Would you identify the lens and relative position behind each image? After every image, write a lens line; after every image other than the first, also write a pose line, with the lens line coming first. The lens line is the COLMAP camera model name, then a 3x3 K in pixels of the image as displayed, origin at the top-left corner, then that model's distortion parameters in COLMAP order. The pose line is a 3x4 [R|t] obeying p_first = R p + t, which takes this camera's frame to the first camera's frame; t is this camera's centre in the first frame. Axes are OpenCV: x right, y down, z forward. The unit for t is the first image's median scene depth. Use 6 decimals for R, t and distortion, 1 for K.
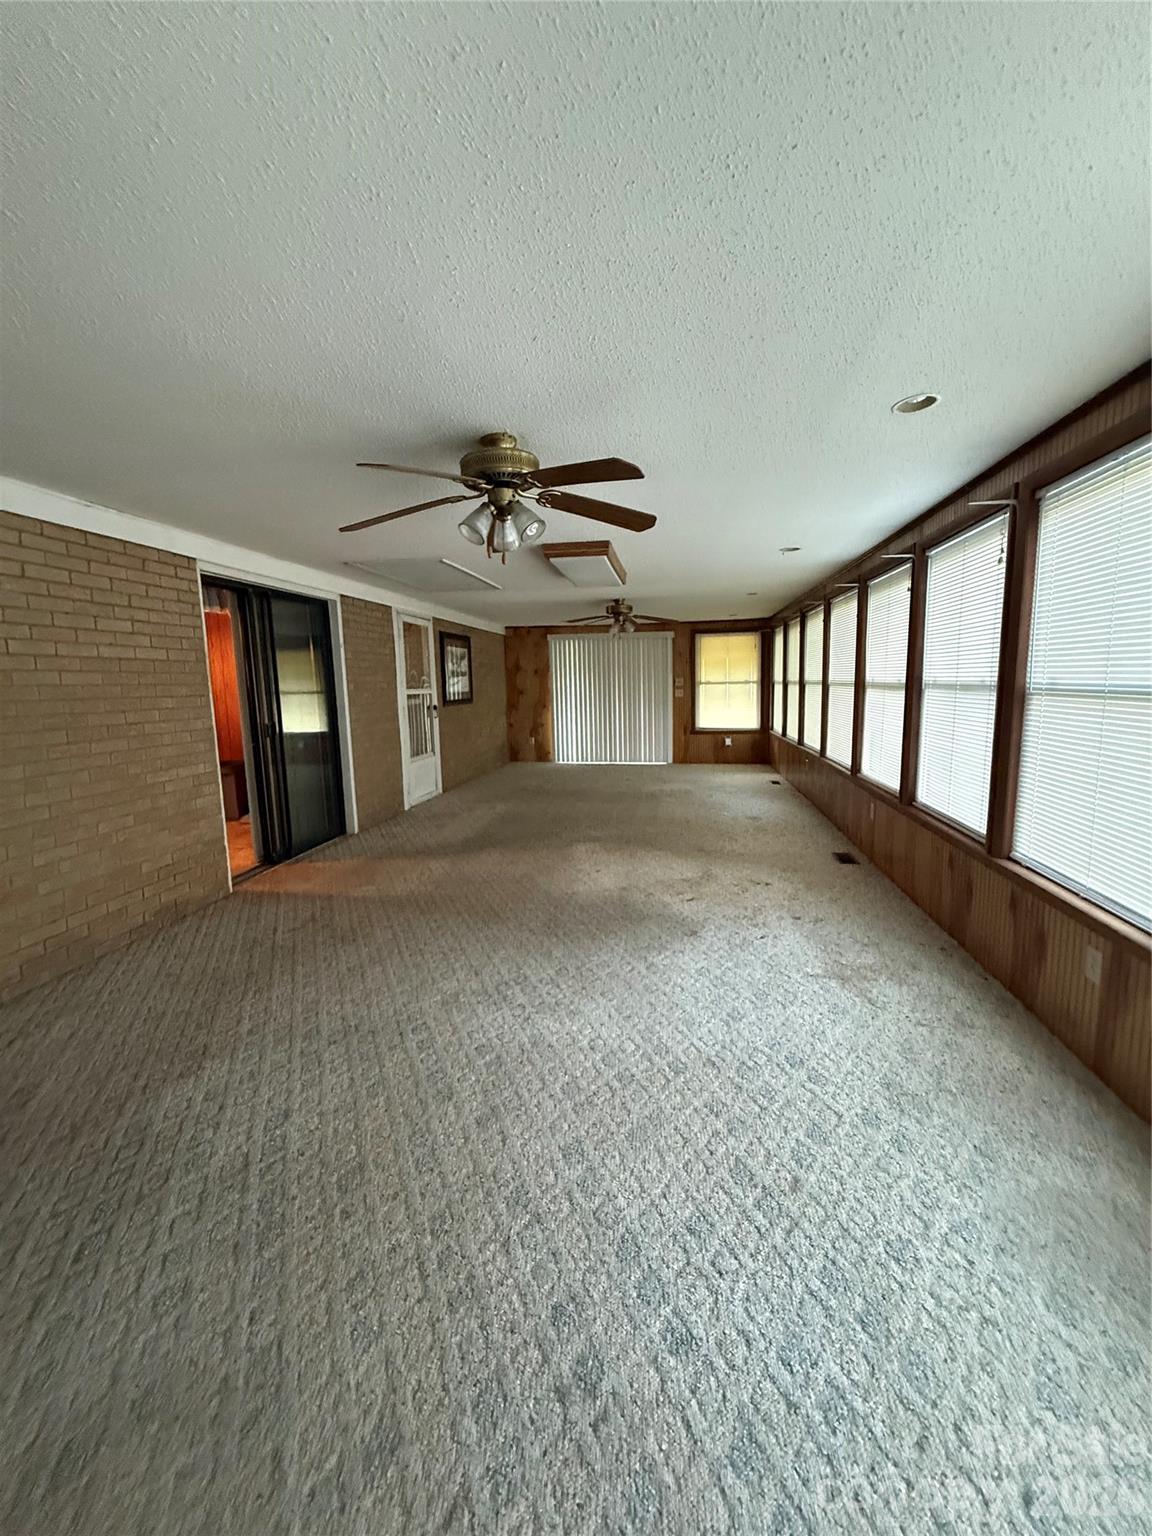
lens RADIAL K [[615.3, 0, 576.5], [0, 615.3, 767.2], [0, 0, 1]] dist [-0.000461, -0.000012]
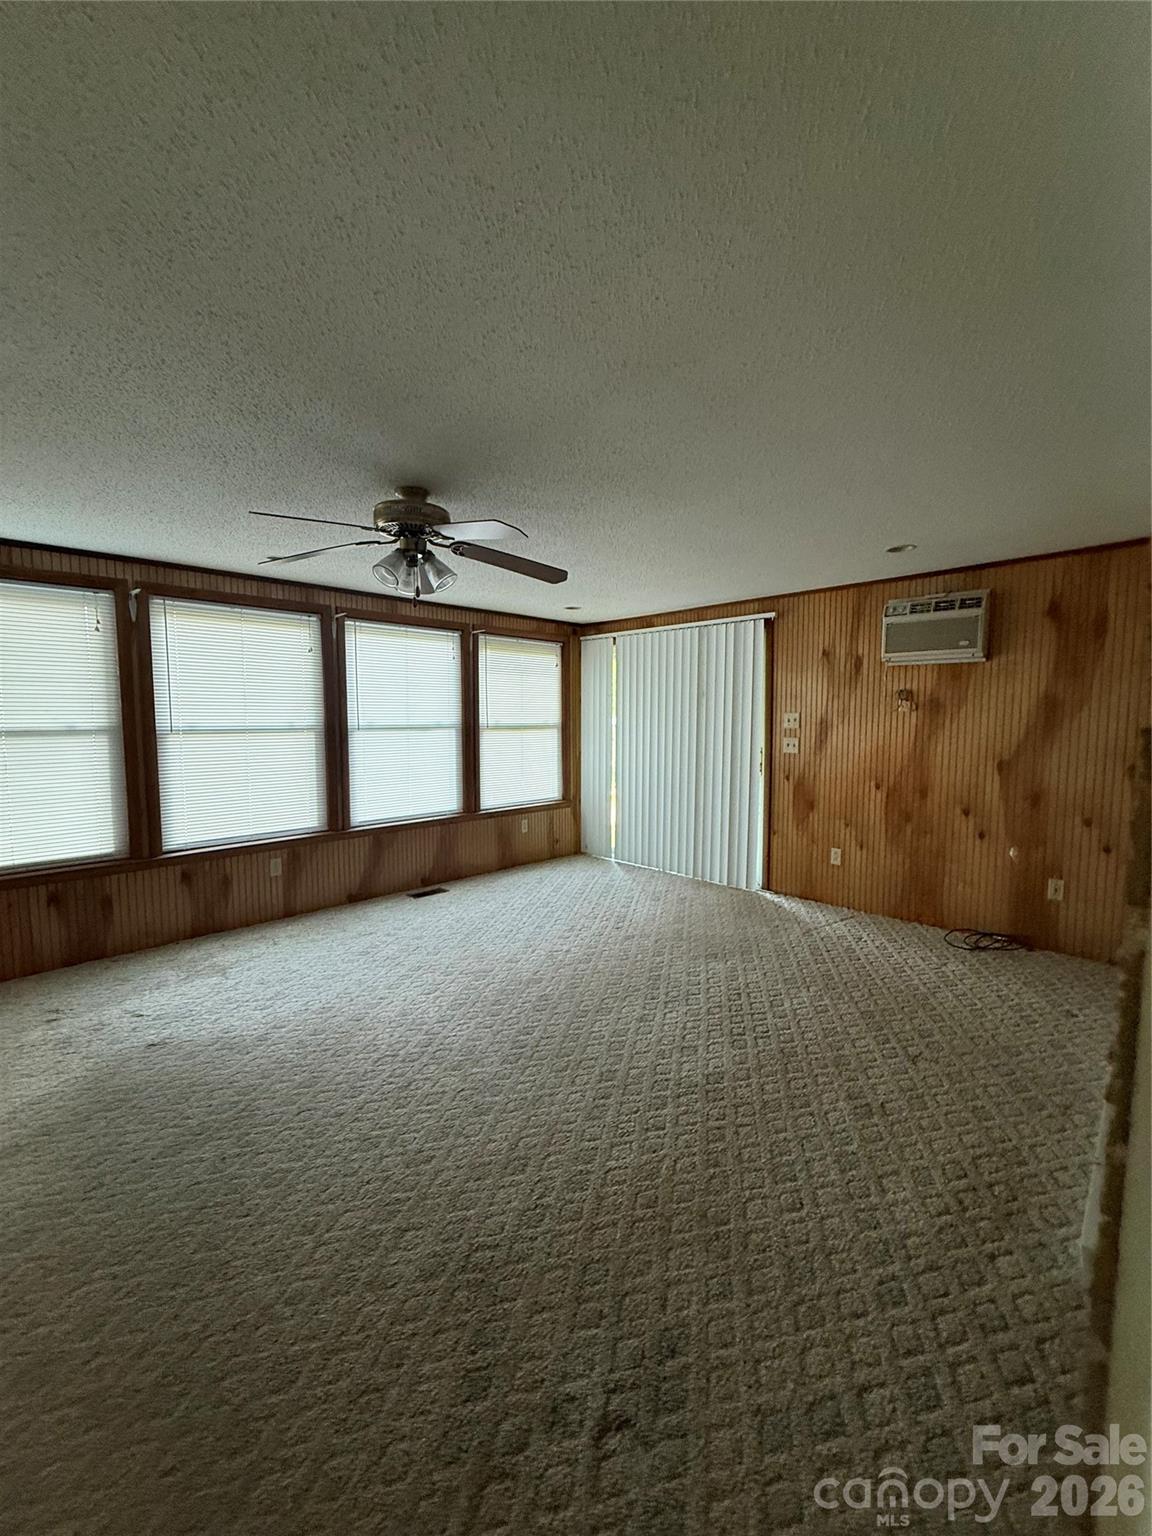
lens RADIAL K [[615.3, 0, 578.2], [0, 615.3, 765.8], [0, 0, 1]] dist [-0.000461, -0.000012]
pose [[-0.813243, -0.026343, 0.581328, -0.897708], [0.099589, 0.977937, 0.183634, -0.215512], [-0.573340, 0.207233, -0.792677, 1.610098]]
